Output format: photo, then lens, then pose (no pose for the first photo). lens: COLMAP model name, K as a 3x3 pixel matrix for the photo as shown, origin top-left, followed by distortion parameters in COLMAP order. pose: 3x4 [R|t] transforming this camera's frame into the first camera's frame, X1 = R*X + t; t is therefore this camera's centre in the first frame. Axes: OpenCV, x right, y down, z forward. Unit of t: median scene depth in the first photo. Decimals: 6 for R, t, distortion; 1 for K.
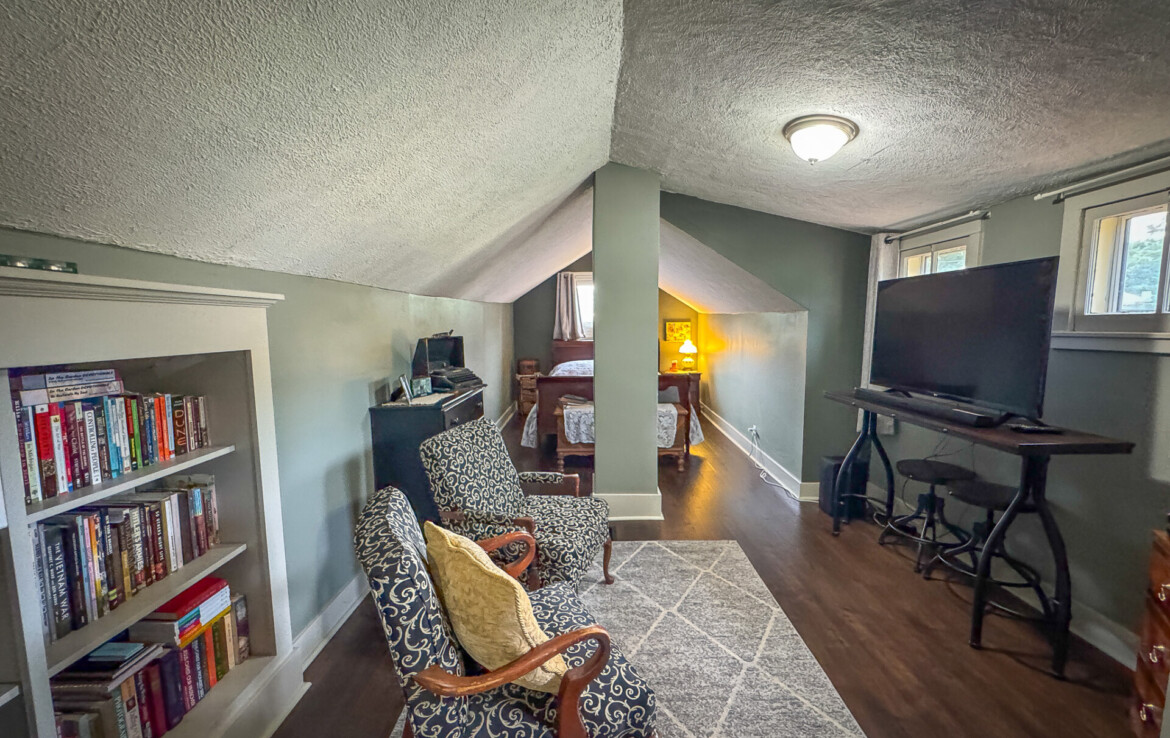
lens RADIAL K [[467.5, 0, 585.6], [0, 467.5, 367.7], [0, 0, 1]] dist [-0.005970, 0.001082]
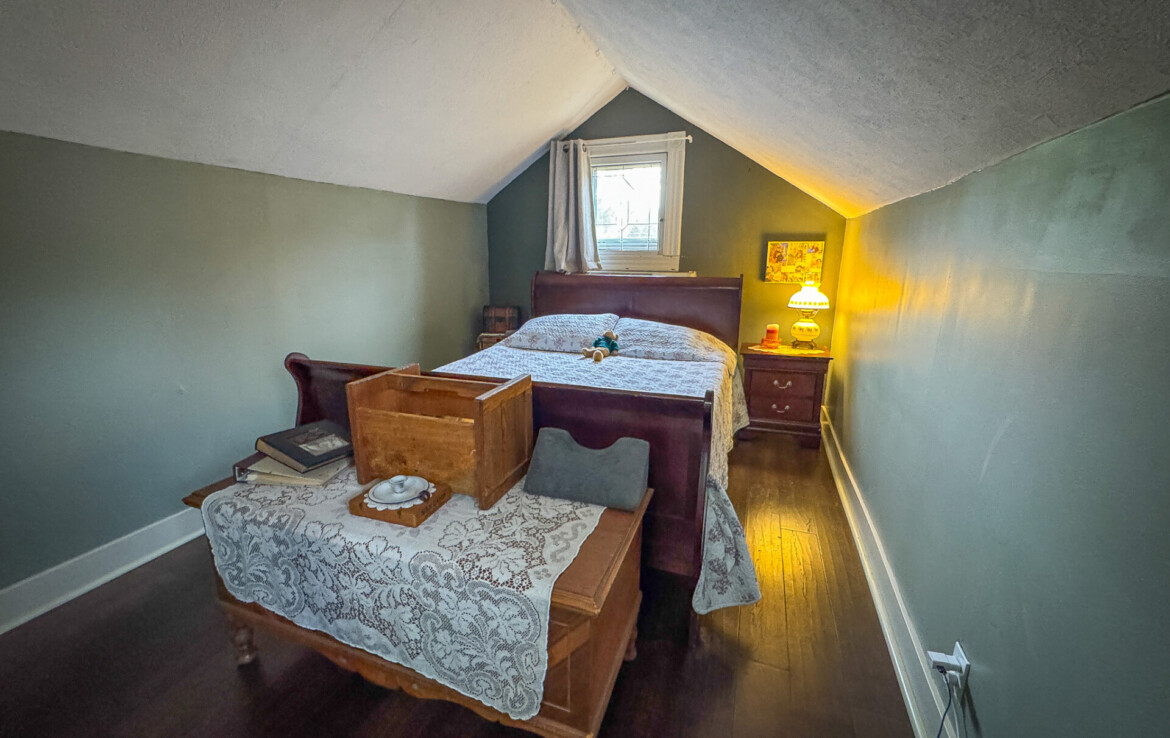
lens RADIAL K [[467.5, 0, 586.0], [0, 467.5, 365.6], [0, 0, 1]] dist [-0.005970, 0.001082]
pose [[0.943632, 0.088147, -0.319043, 0.466339], [-0.048652, 0.990356, 0.129723, -0.072442], [0.327401, -0.106889, 0.938820, 1.402644]]
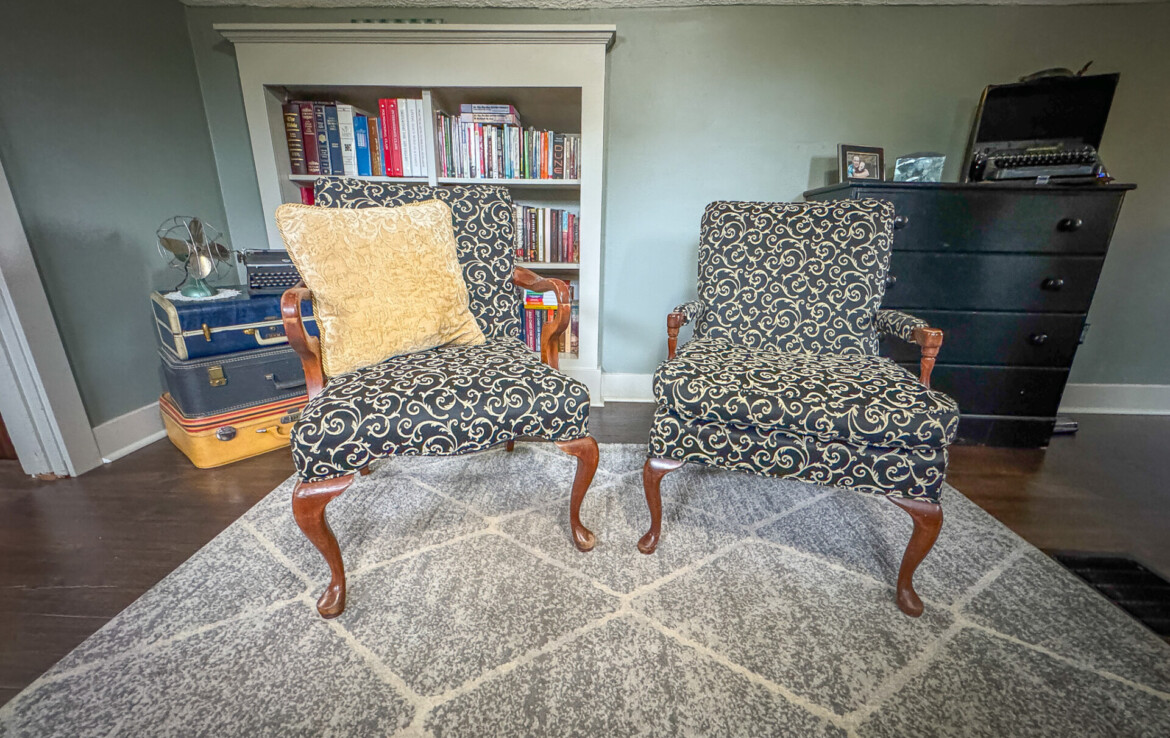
lens RADIAL K [[467.5, 0, 579.6], [0, 467.5, 369.2], [0, 0, 1]] dist [-0.005970, 0.001082]
pose [[-0.043606, 0.310241, -0.949657, 0.385286], [-0.106711, 0.943677, 0.313187, 0.169526], [0.993333, 0.114996, -0.008044, 0.706946]]
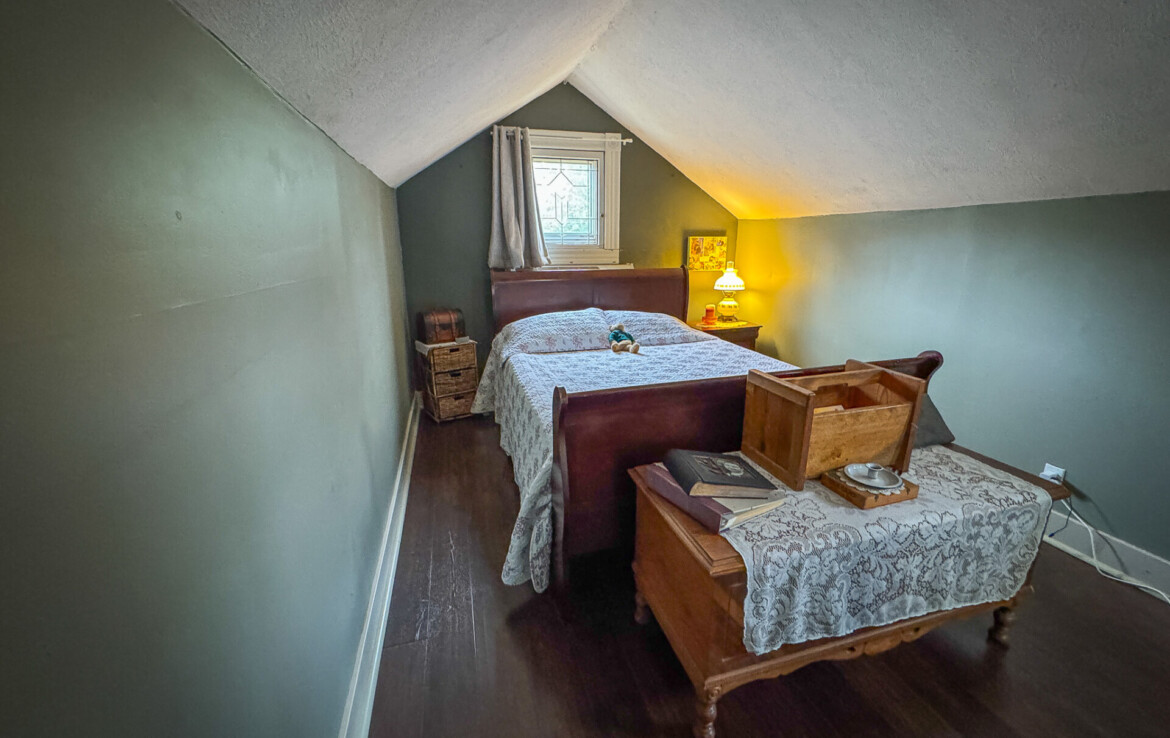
lens RADIAL K [[467.5, 0, 587.0], [0, 467.5, 364.4], [0, 0, 1]] dist [-0.005970, 0.001082]
pose [[0.957846, -0.067127, 0.279331, -0.332792], [0.026579, 0.988855, 0.146491, -0.086224], [-0.286051, -0.132892, 0.948954, 1.383052]]
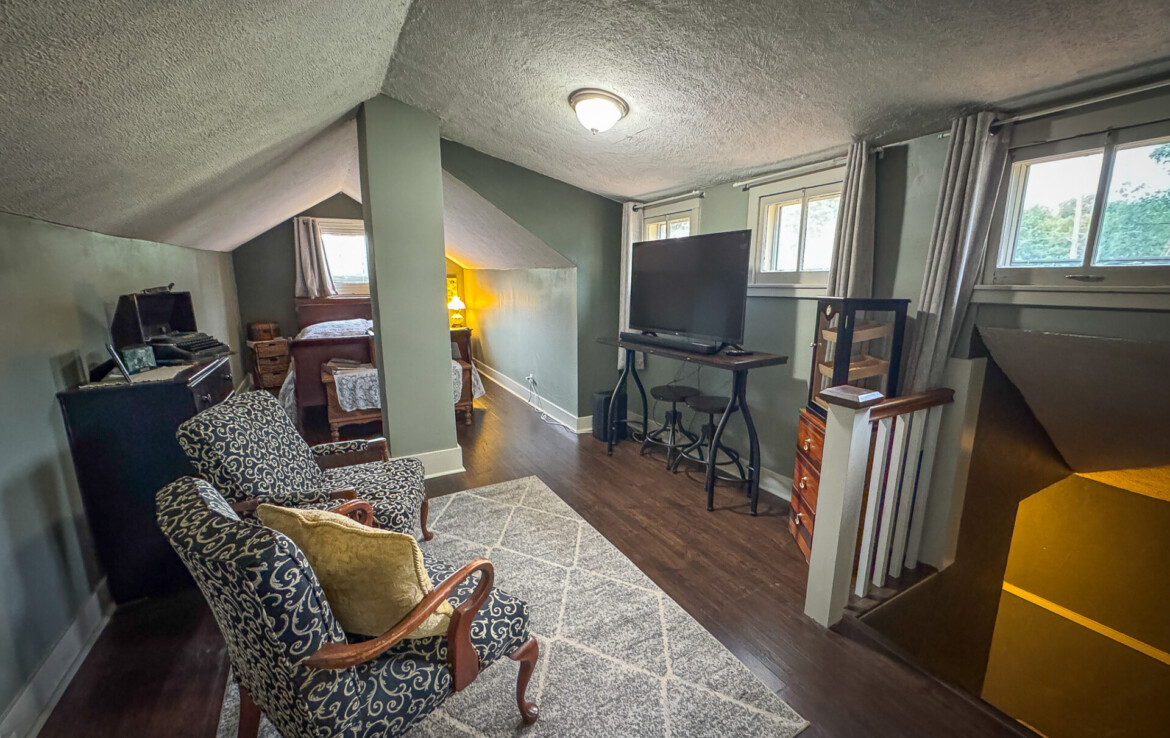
lens RADIAL K [[467.5, 0, 585.2], [0, 467.5, 367.9], [0, 0, 1]] dist [-0.005970, 0.001082]
pose [[0.866477, -0.086207, 0.491718, -0.118373], [0.042100, 0.994087, 0.100094, 0.011666], [-0.497439, -0.066028, 0.864983, -0.005125]]
